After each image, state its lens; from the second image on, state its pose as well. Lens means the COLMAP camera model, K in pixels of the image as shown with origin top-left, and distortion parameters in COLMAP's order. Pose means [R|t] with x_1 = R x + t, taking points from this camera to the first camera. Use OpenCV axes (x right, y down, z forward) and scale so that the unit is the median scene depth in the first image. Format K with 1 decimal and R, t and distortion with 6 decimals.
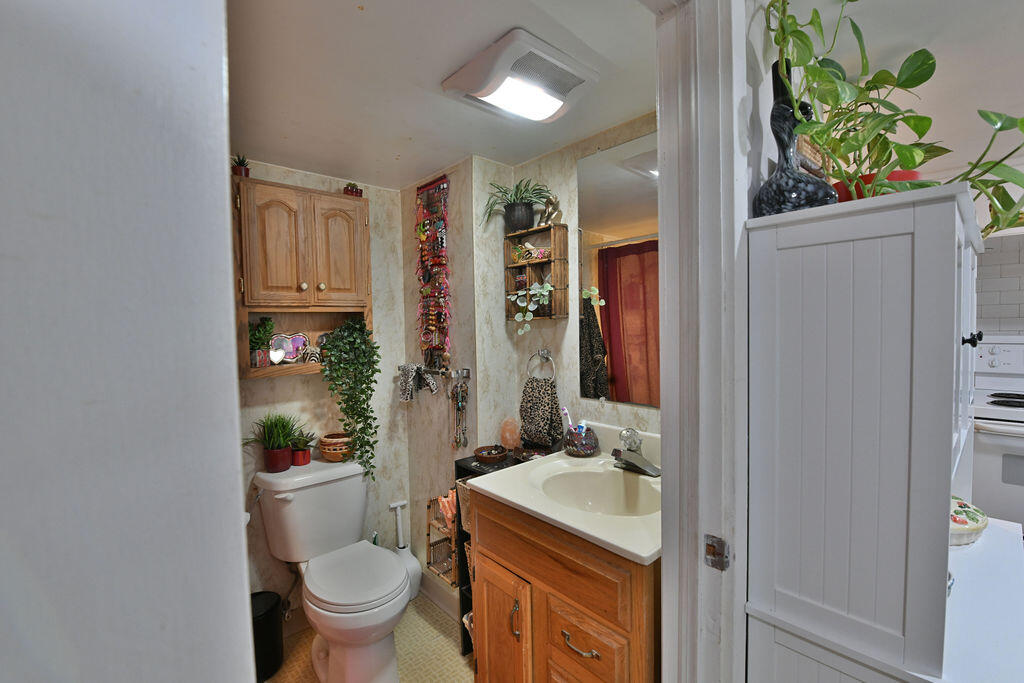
lens RADIAL K [[439.4, 0, 514.6], [0, 439.4, 339.6], [0, 0, 1]] dist [-0.012737, -0.001969]
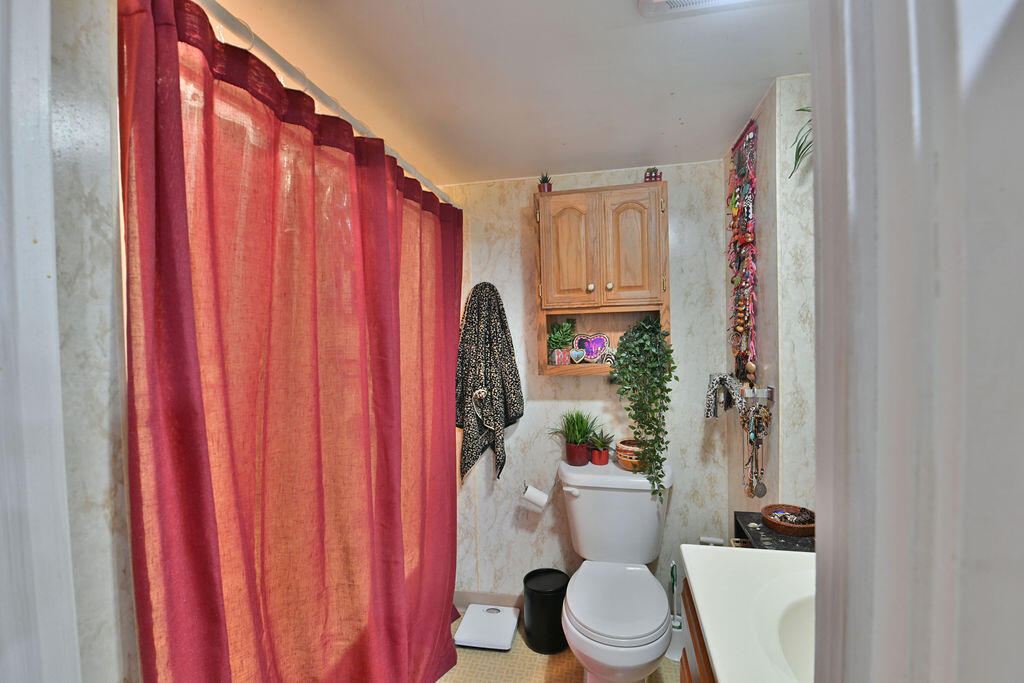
lens RADIAL K [[439.4, 0, 512.4], [0, 439.4, 340.6], [0, 0, 1]] dist [-0.012737, -0.001969]
pose [[0.577923, 0.024539, -0.815722, 0.213816], [-0.015115, 0.999698, 0.019364, -0.015281], [0.815951, 0.001139, 0.578120, 0.250258]]
